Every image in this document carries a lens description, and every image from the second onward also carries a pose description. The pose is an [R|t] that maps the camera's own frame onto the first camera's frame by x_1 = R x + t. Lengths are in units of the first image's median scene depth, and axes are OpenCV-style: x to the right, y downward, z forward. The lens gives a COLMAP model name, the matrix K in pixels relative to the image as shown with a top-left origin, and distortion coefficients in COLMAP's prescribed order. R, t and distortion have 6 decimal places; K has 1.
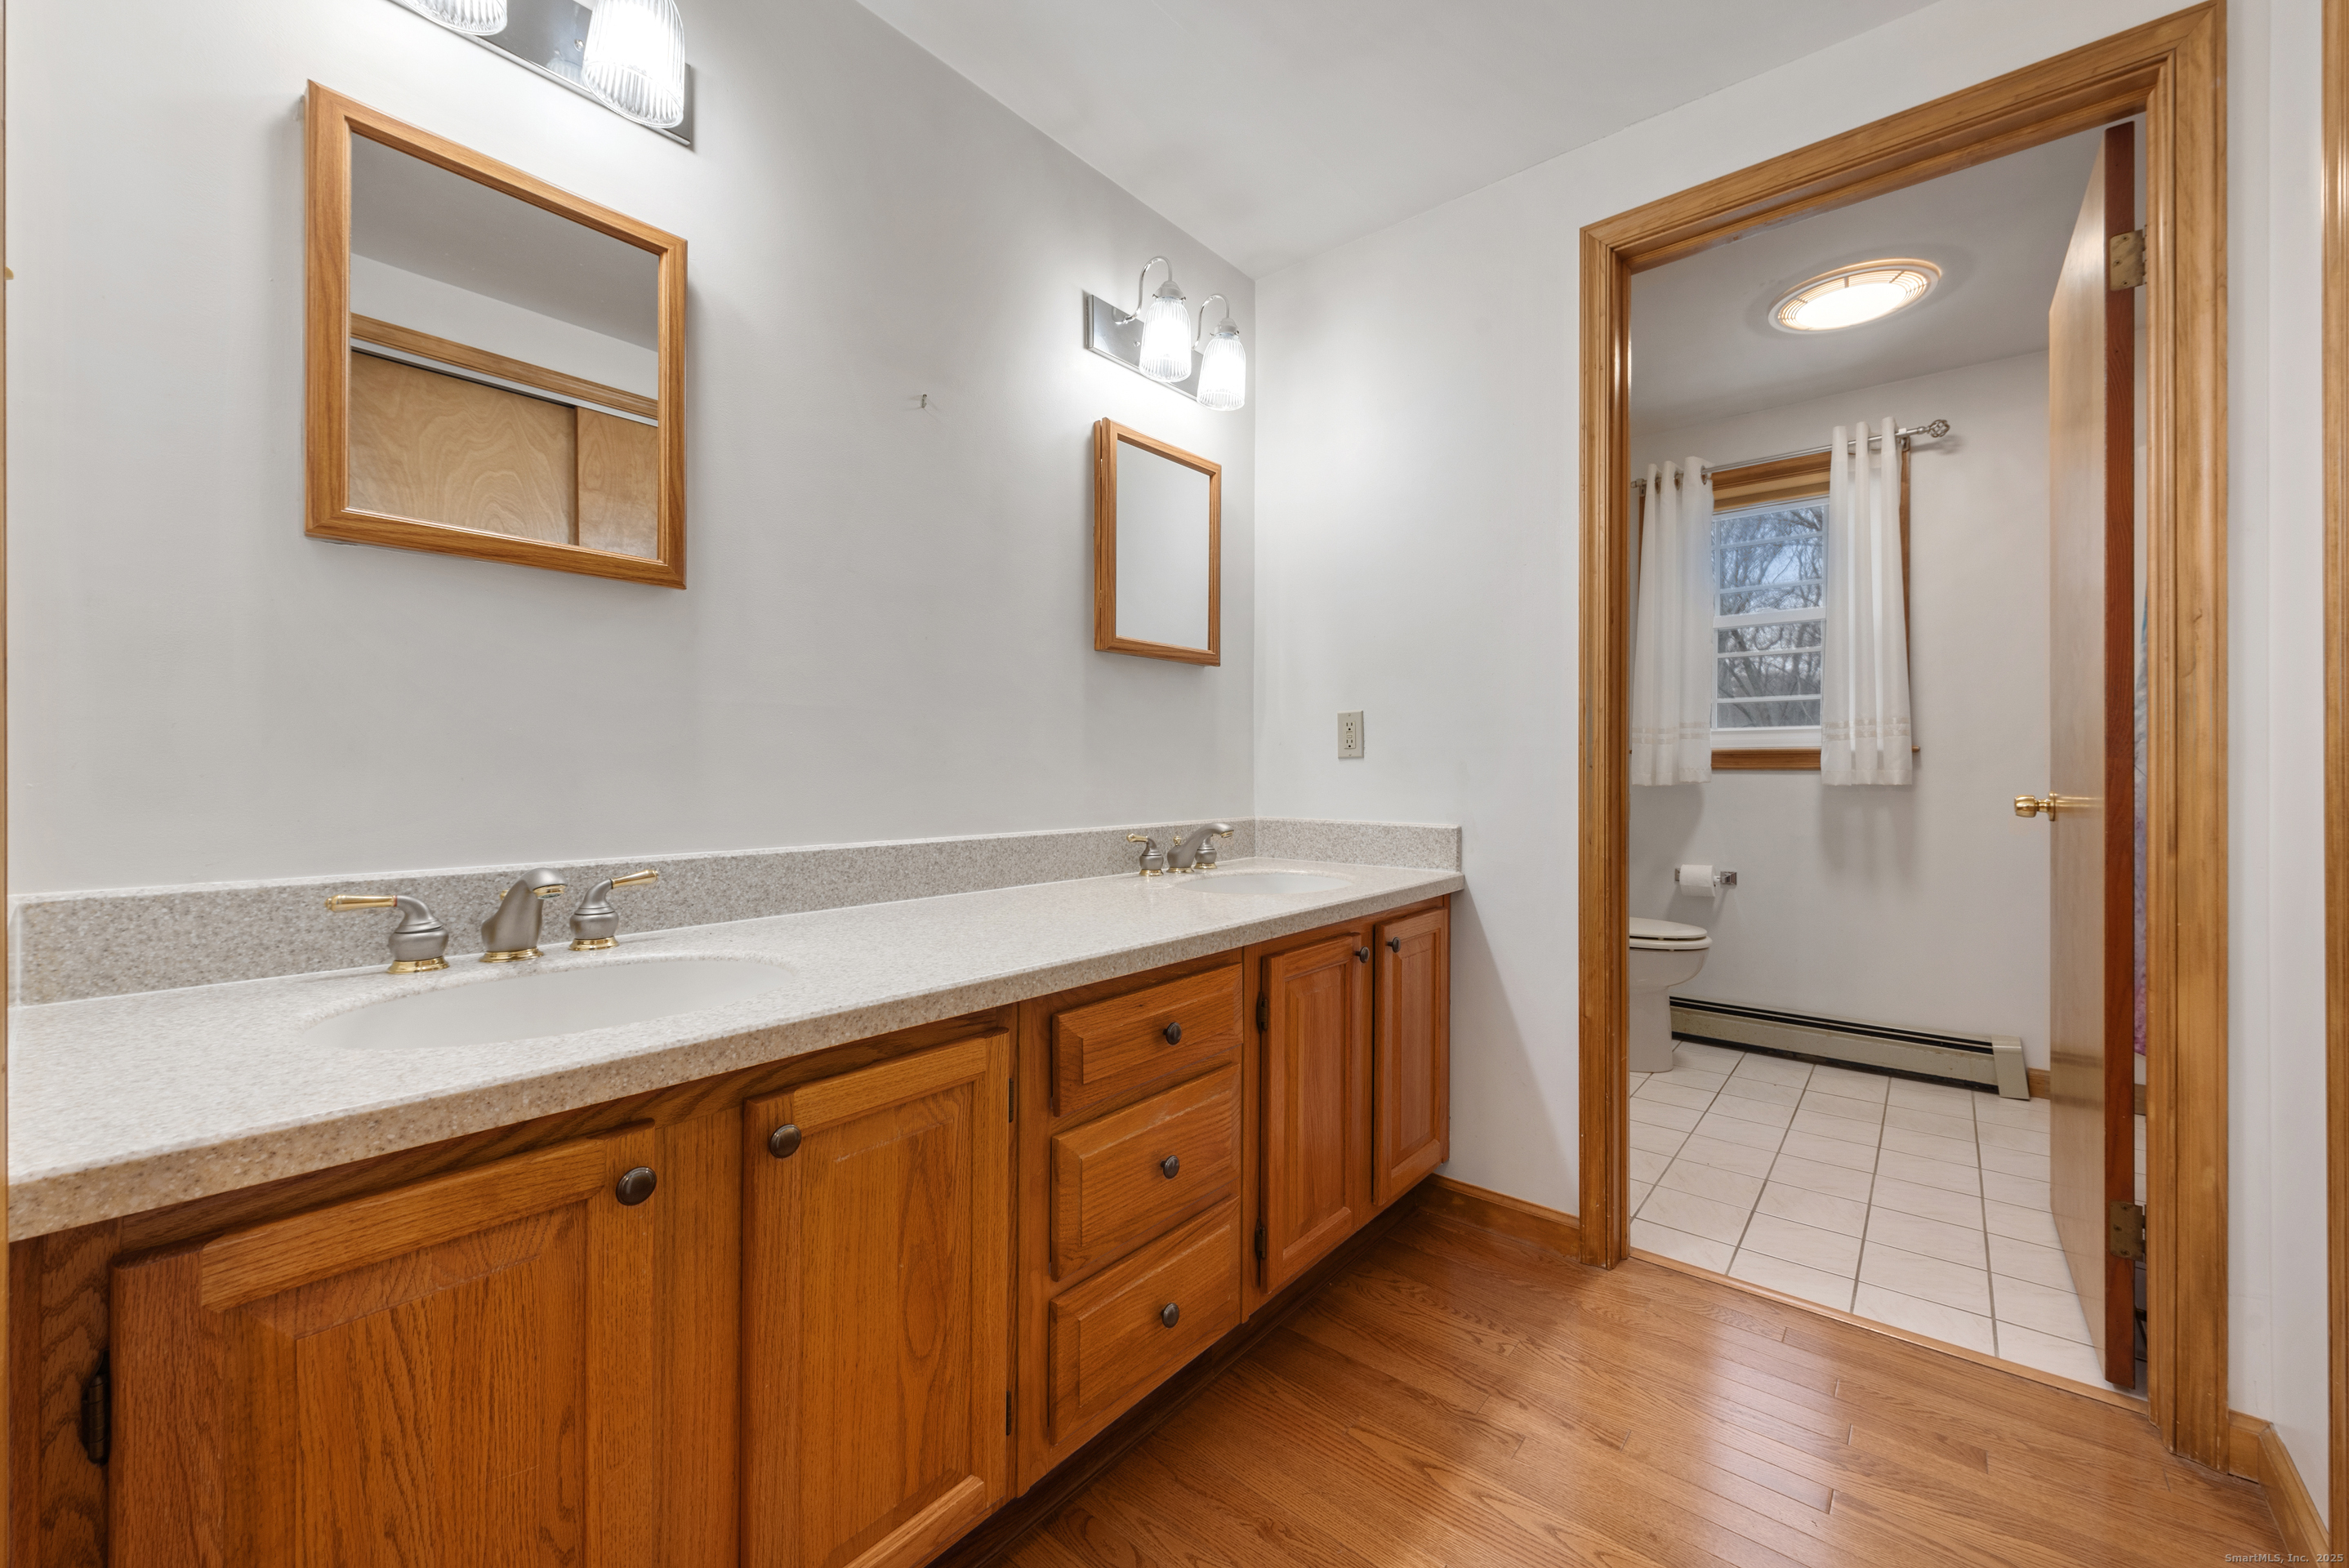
lens RADIAL K [[921.3, 0, 1183.6], [0, 921.3, 766.2], [0, 0, 1]] dist [0.007156, -0.002382]
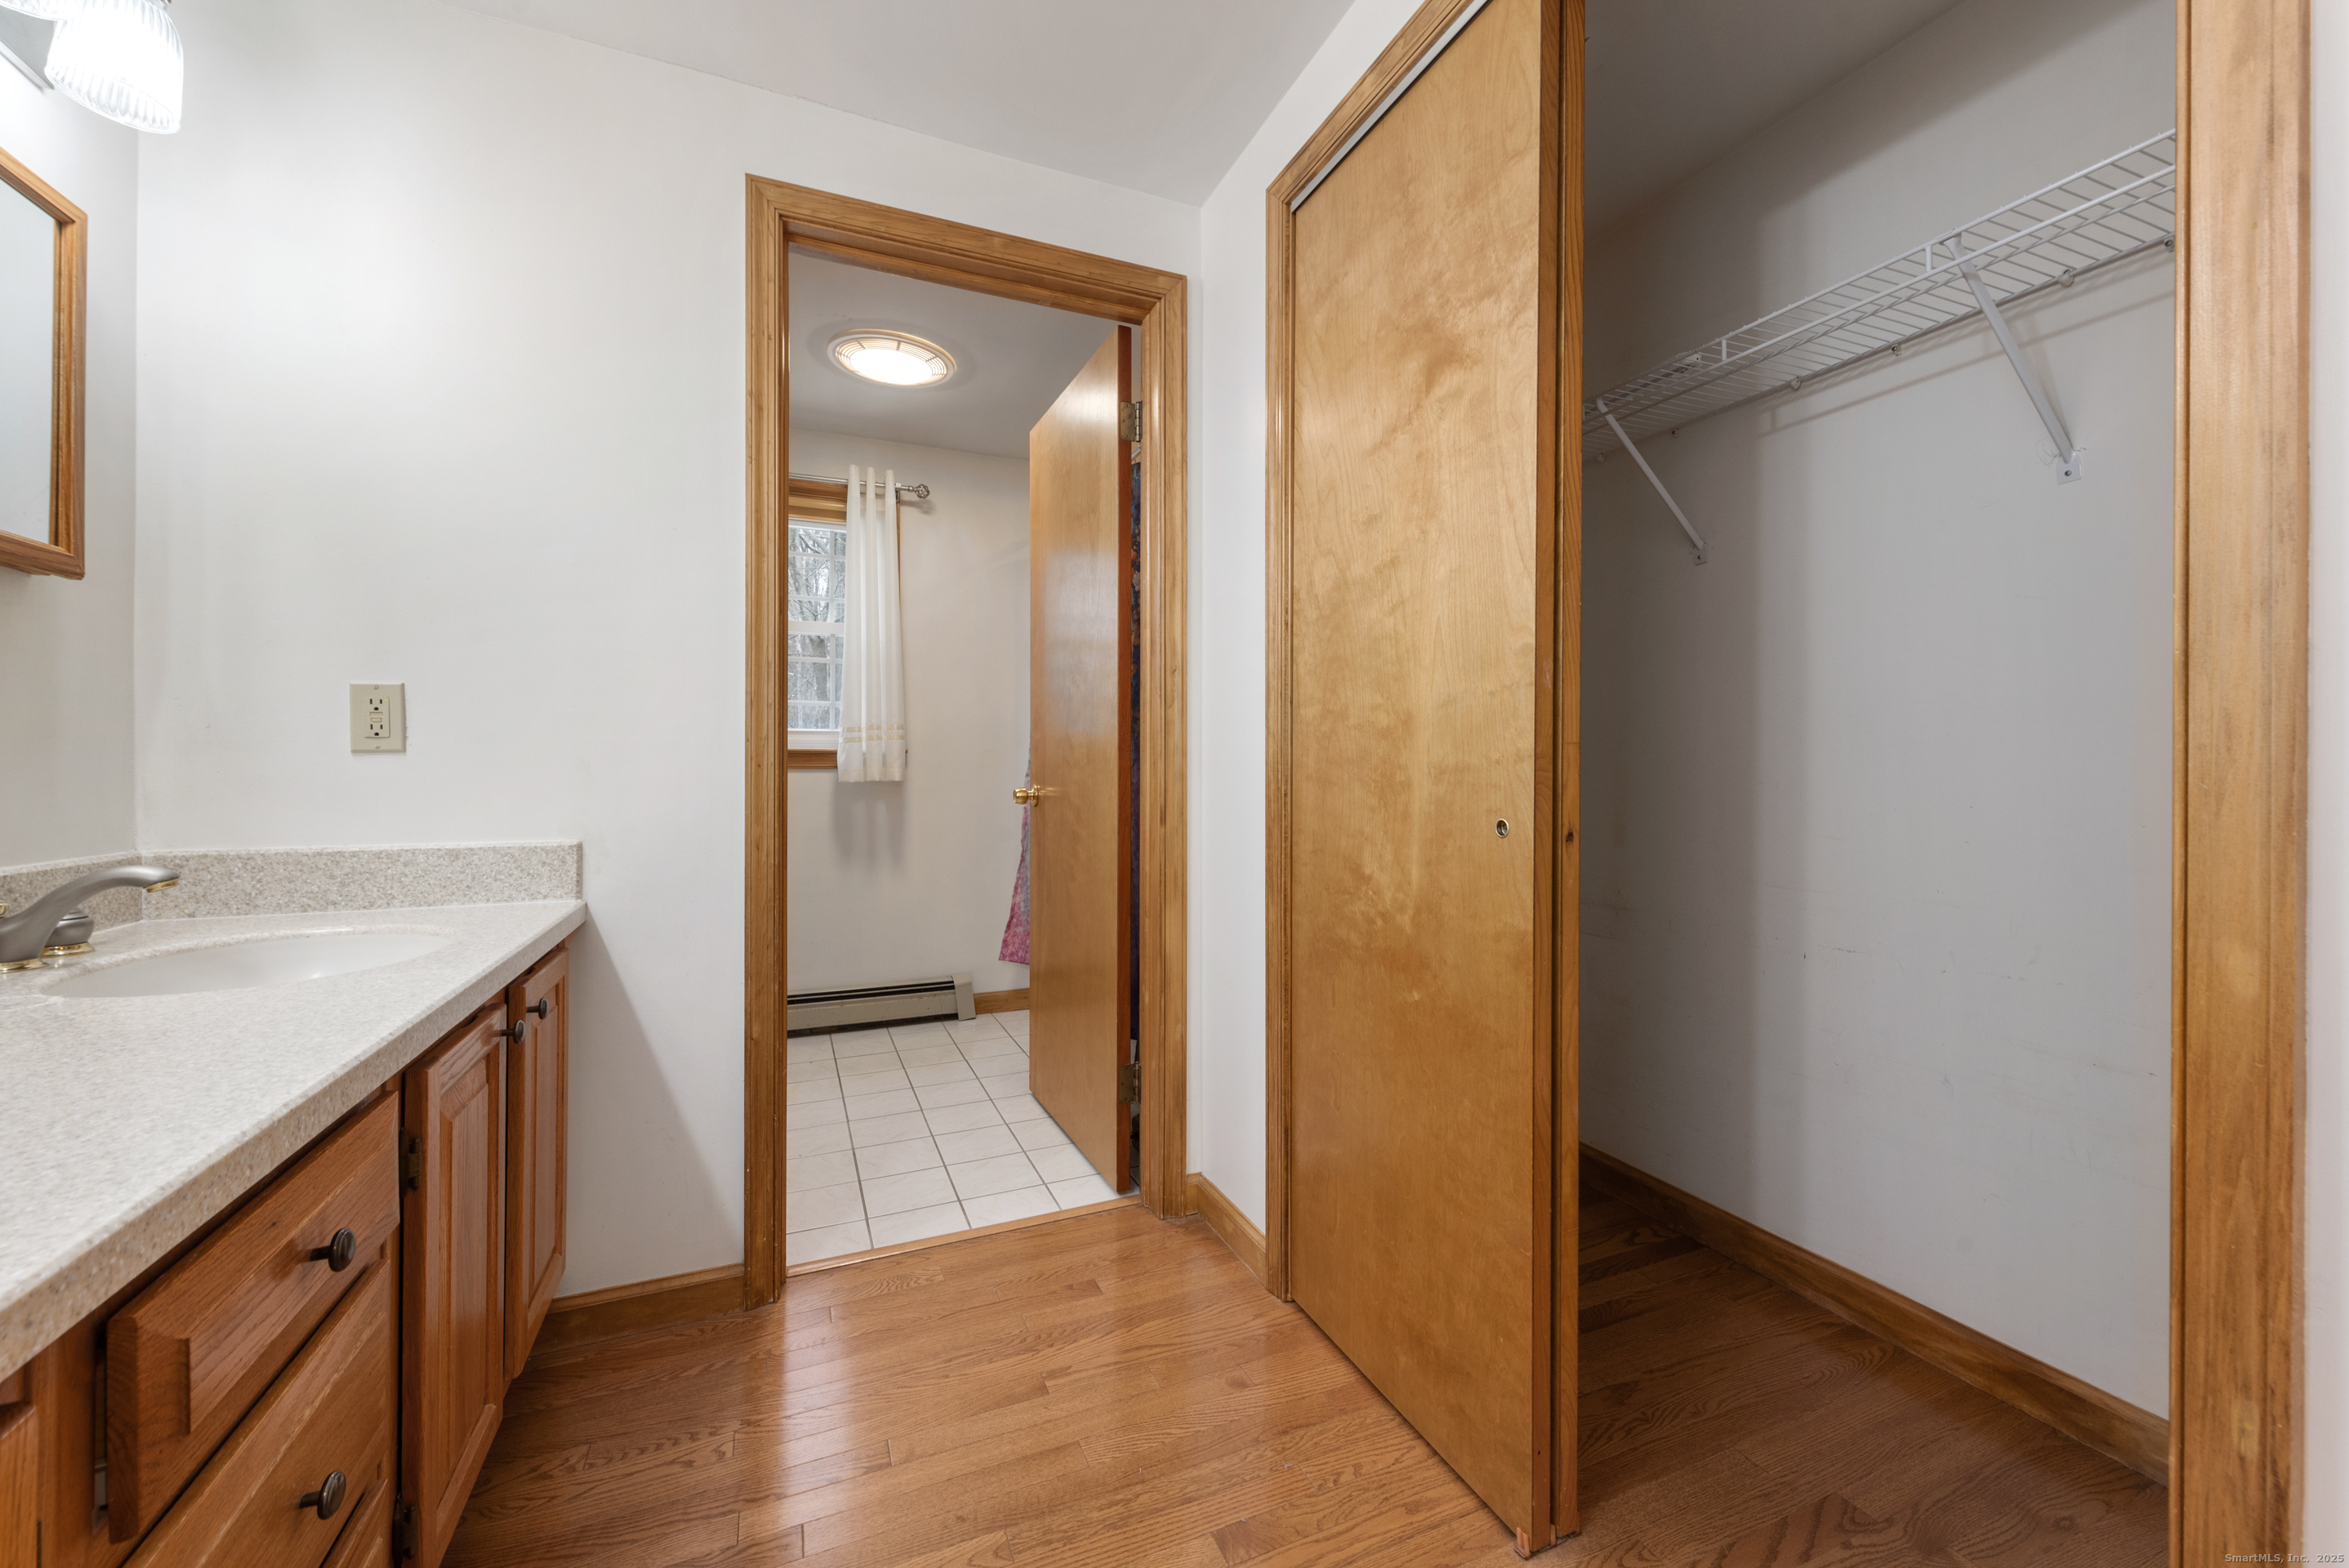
lens RADIAL K [[921.3, 0, 1183.6], [0, 921.3, 766.2], [0, 0, 1]] dist [0.007156, -0.002382]
pose [[0.450070, 0.001387, 0.892992, -0.177675], [-0.003325, 0.999994, 0.000123, -0.000668], [-0.892987, -0.003025, 0.450072, 0.192498]]
